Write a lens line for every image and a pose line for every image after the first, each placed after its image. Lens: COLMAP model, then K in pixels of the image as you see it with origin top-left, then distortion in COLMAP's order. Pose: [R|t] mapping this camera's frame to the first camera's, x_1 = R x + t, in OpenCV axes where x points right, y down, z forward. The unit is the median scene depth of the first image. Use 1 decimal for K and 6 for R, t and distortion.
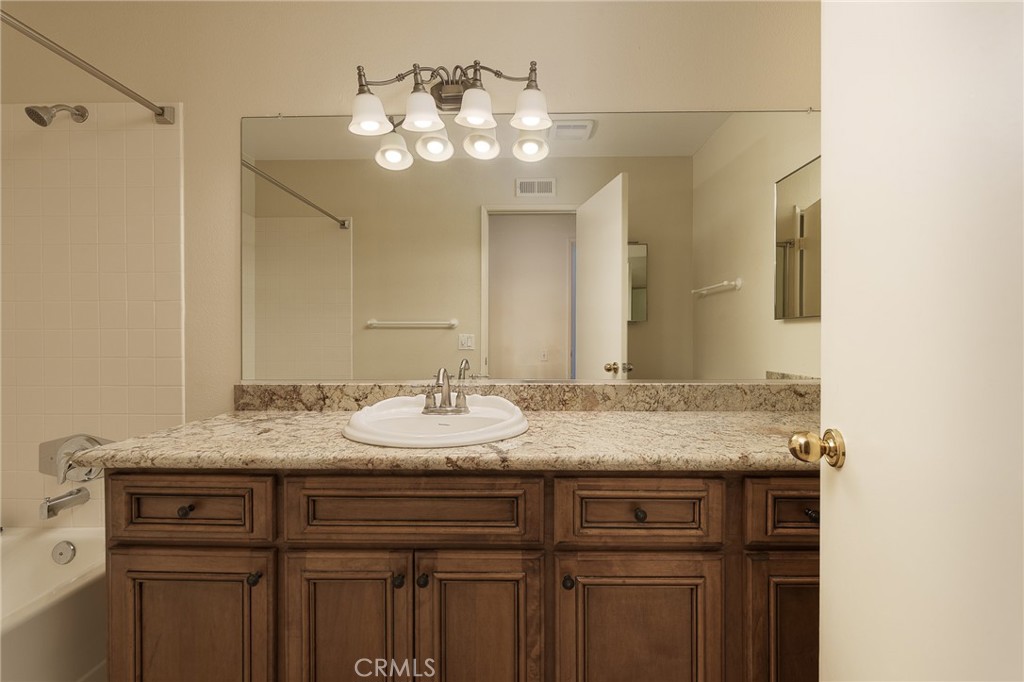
lens RADIAL K [[433.9, 0, 505.4], [0, 433.9, 332.9], [0, 0, 1]] dist [-0.004825, -0.000302]
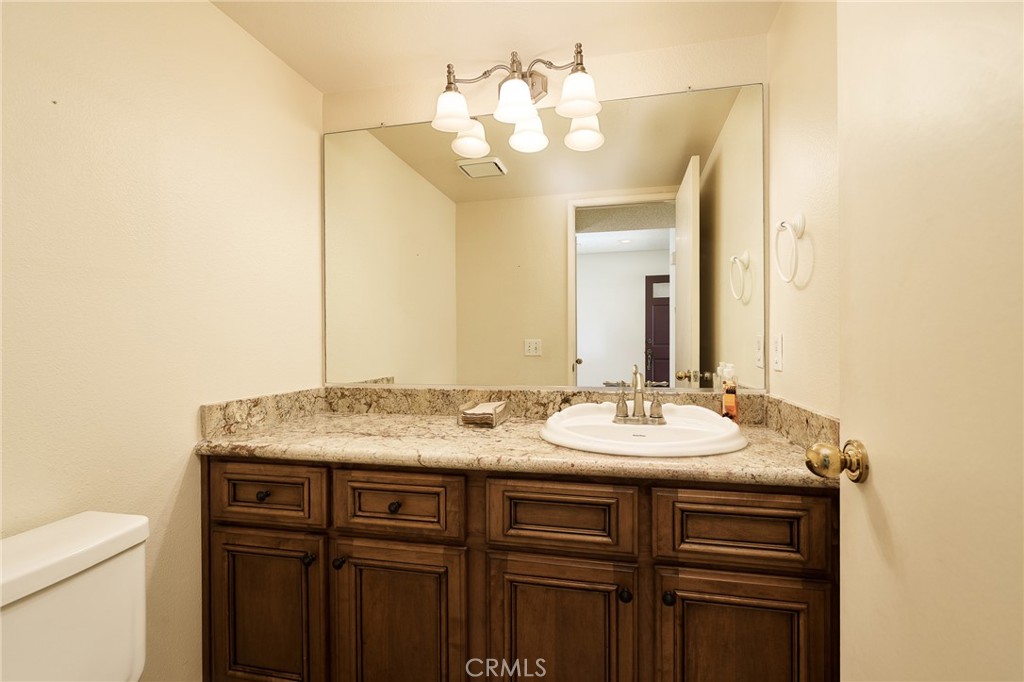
lens RADIAL K [[453.6, 0, 518.7], [0, 453.6, 345.7], [0, 0, 1]] dist [-0.009497, -0.000555]
pose [[0.981819, -0.003020, -0.189795, 0.121181], [0.008480, 0.999573, 0.027963, -0.000697], [0.189630, -0.029064, 0.981425, -0.003784]]
